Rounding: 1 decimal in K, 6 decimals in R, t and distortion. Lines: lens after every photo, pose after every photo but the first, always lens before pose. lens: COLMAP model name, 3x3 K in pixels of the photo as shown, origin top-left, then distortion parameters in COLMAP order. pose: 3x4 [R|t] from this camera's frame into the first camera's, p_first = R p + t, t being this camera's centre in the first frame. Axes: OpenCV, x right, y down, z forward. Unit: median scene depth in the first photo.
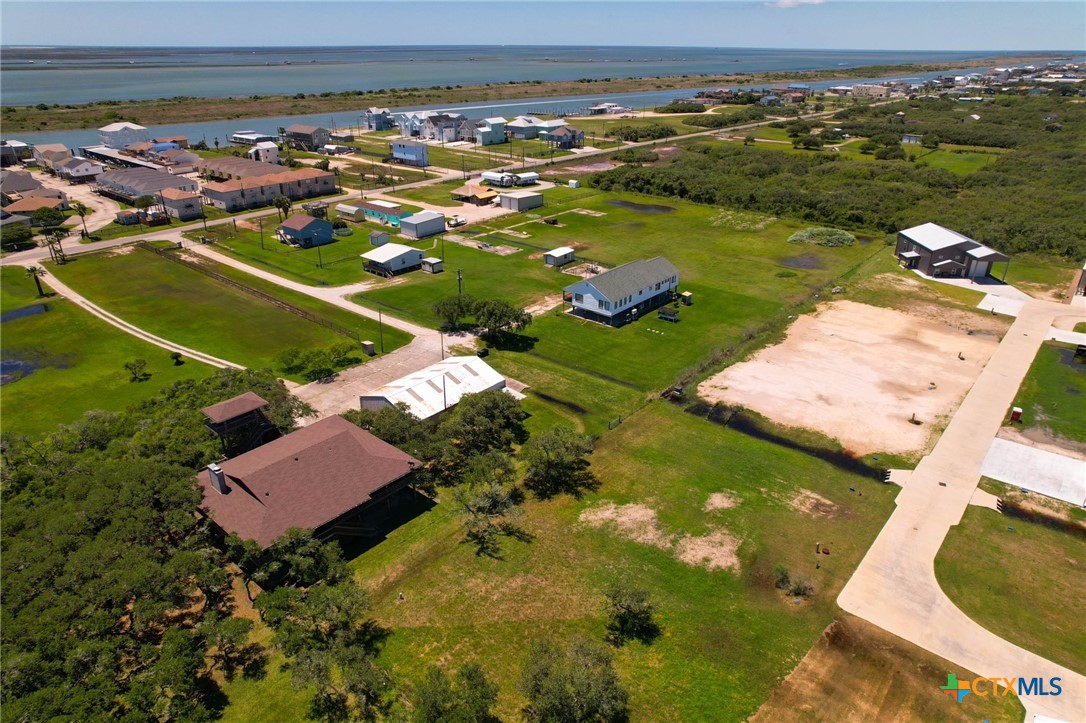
lens RADIAL K [[698.4, 0, 543.0], [0, 698.4, 361.5], [0, 0, 1]] dist [-0.078305, 0.071520]
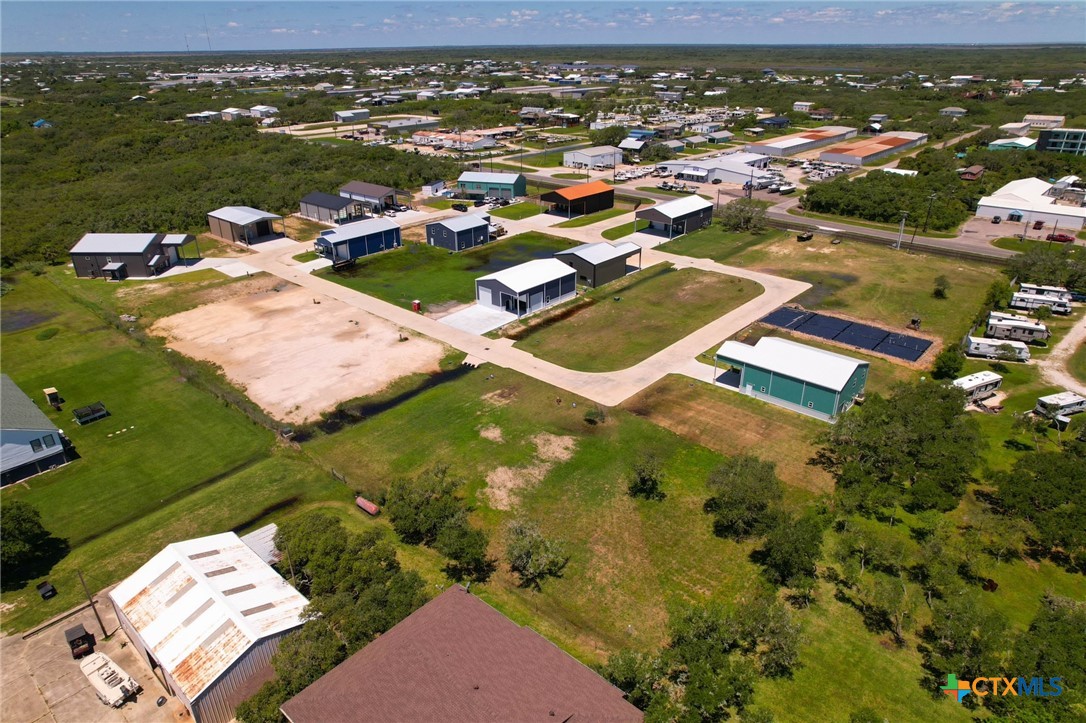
lens RADIAL K [[697.1, 0, 543.0], [0, 697.1, 361.5], [0, 0, 1]] dist [-0.078722, 0.071610]
pose [[0.021231, -0.426126, 0.904414, -0.388422], [0.428768, 0.821085, 0.376799, -0.156311], [-0.903165, 0.379784, 0.200142, 0.336015]]
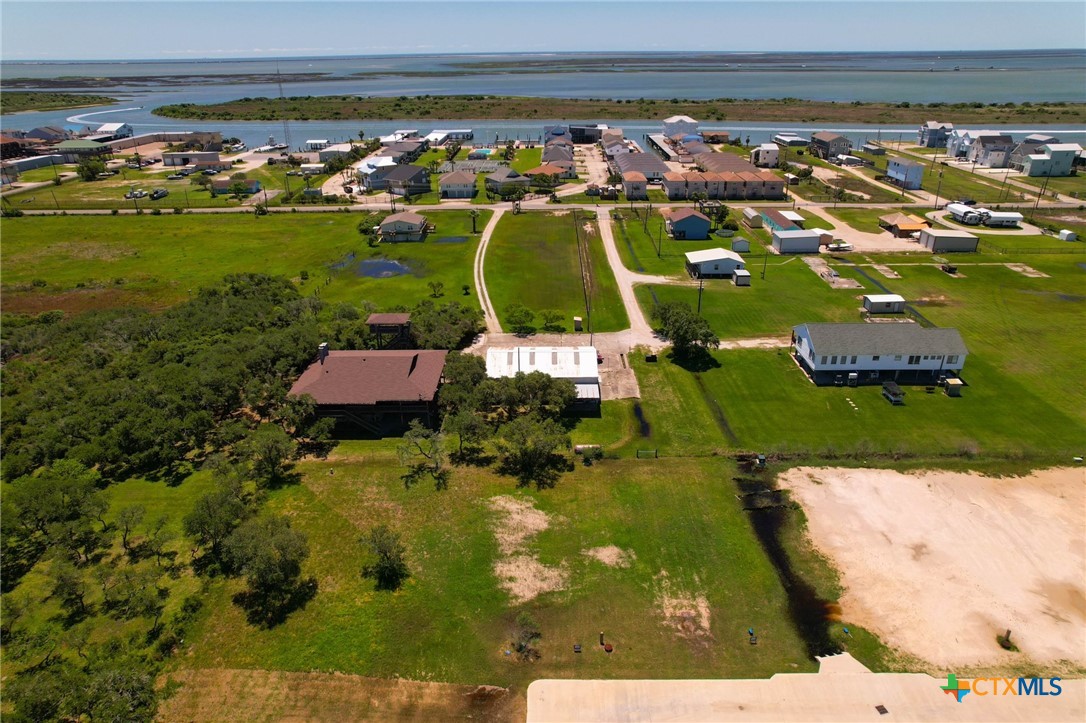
lens RADIAL K [[697.1, 0, 543.0], [0, 697.1, 361.5], [0, 0, 1]] dist [-0.078722, 0.071610]
pose [[0.644417, 0.306557, -0.700536, 0.397476], [-0.310114, 0.942175, 0.127027, -0.066538], [0.698968, 0.135388, 0.702221, 0.138367]]
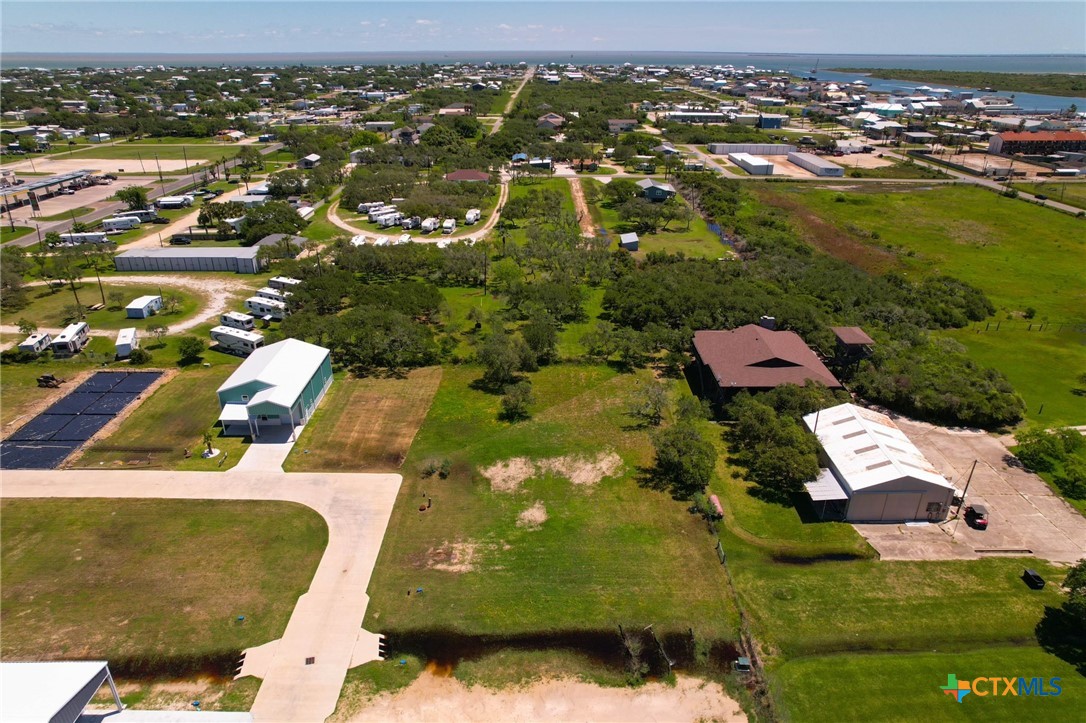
lens RADIAL K [[697.1, 0, 543.0], [0, 697.1, 361.5], [0, 0, 1]] dist [-0.078722, 0.071610]
pose [[-0.759407, 0.265140, -0.594140, 0.401411], [-0.277967, 0.693437, 0.664740, -0.313011], [0.588248, 0.669959, -0.452901, 0.681091]]
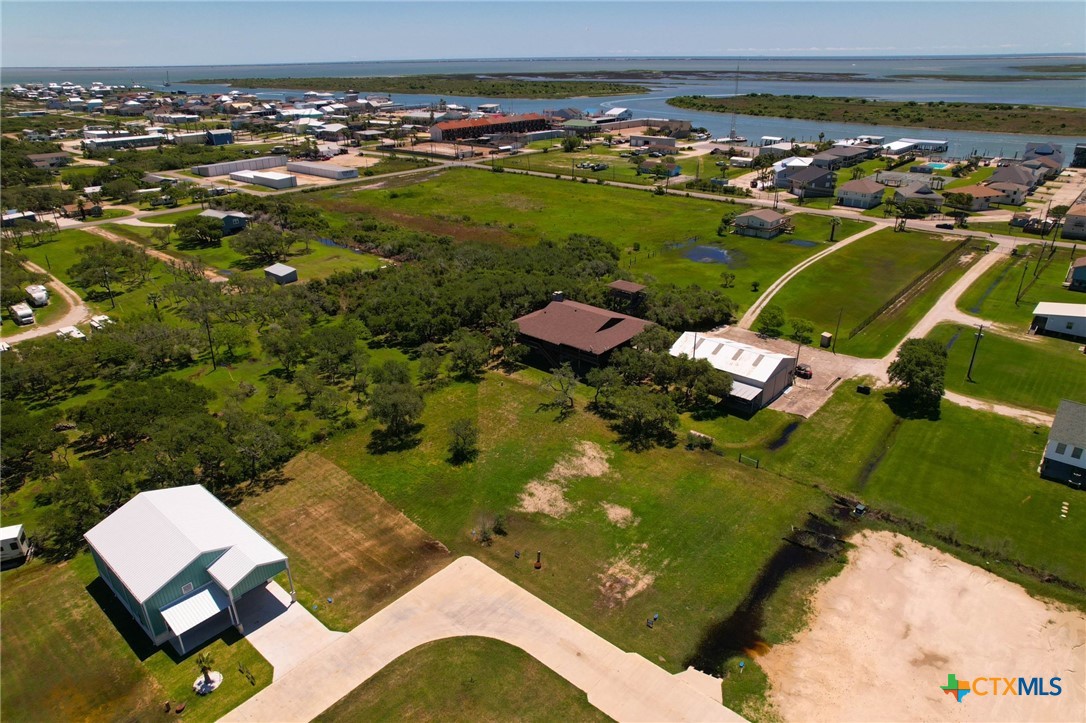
lens RADIAL K [[697.1, 0, 543.0], [0, 697.1, 361.5], [0, 0, 1]] dist [-0.078722, 0.071610]
pose [[-0.009940, 0.403485, -0.914932, 0.561778], [-0.409584, 0.833057, 0.371828, -0.158470], [0.912218, 0.378438, 0.156980, 0.347127]]
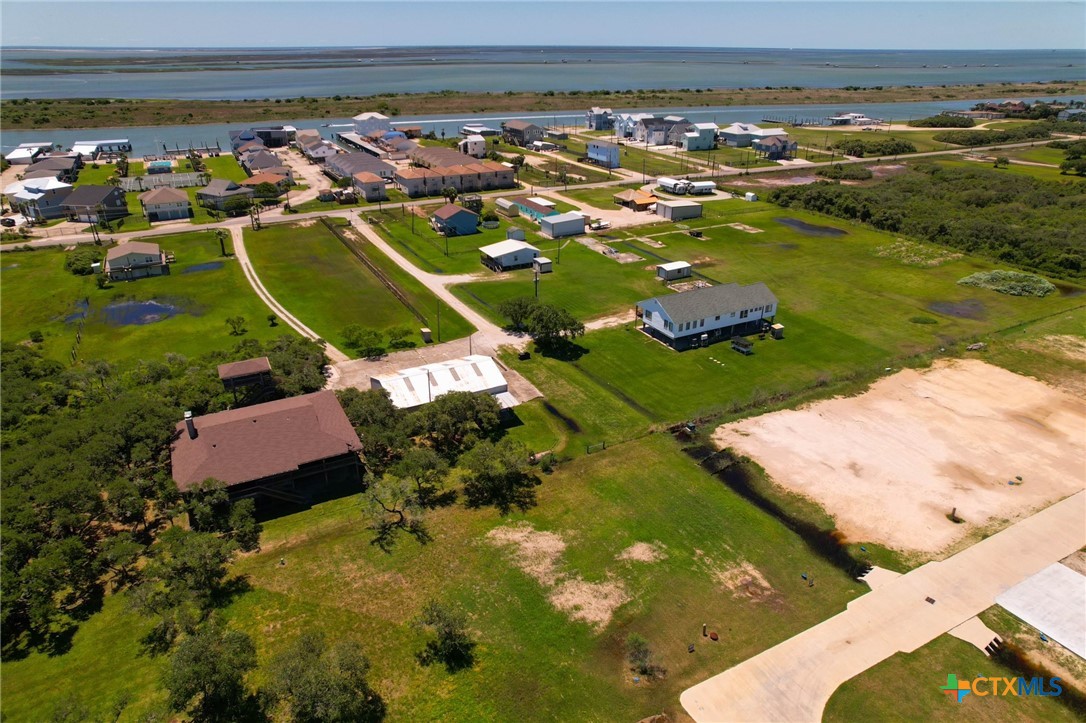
lens RADIAL K [[697.1, 0, 543.0], [0, 697.1, 361.5], [0, 0, 1]] dist [-0.078722, 0.071610]
pose [[0.930756, 0.152301, -0.332411, 0.208717], [-0.152620, 0.987961, 0.025317, -0.025847], [0.332265, 0.027169, 0.942795, 0.048191]]
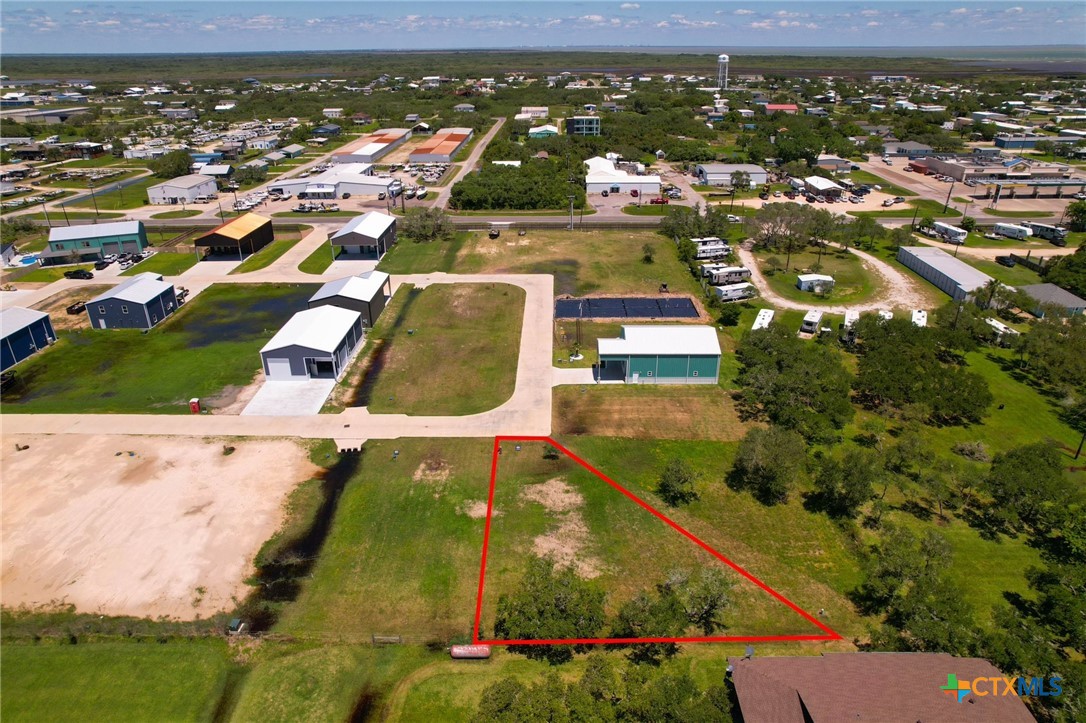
lens RADIAL K [[697.1, 0, 543.0], [0, 697.1, 361.5], [0, 0, 1]] dist [-0.078722, 0.071610]
pose [[-0.638476, -0.322649, 0.698746, -0.223978], [0.327635, 0.707570, 0.626099, -0.284025], [-0.696422, 0.628683, -0.346055, 0.599421]]
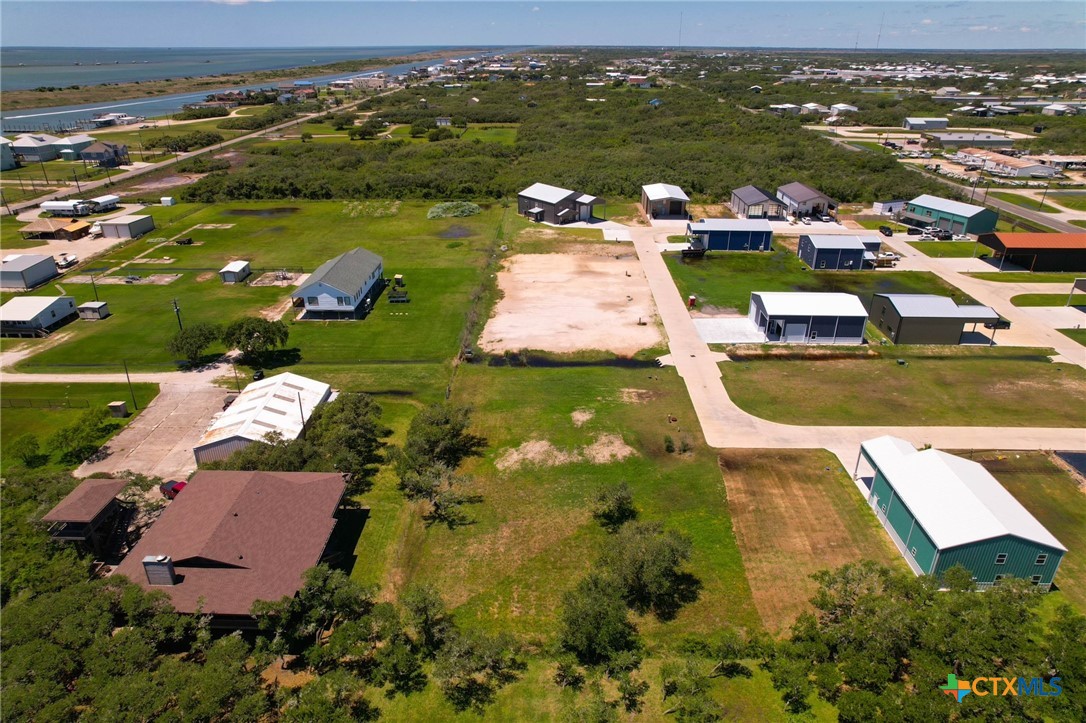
lens RADIAL K [[697.1, 0, 543.0], [0, 697.1, 361.5], [0, 0, 1]] dist [-0.078722, 0.071610]
pose [[0.770549, -0.271185, 0.576813, -0.242730], [0.269591, 0.958704, 0.090589, -0.008721], [-0.577559, 0.085700, 0.811838, 0.026884]]
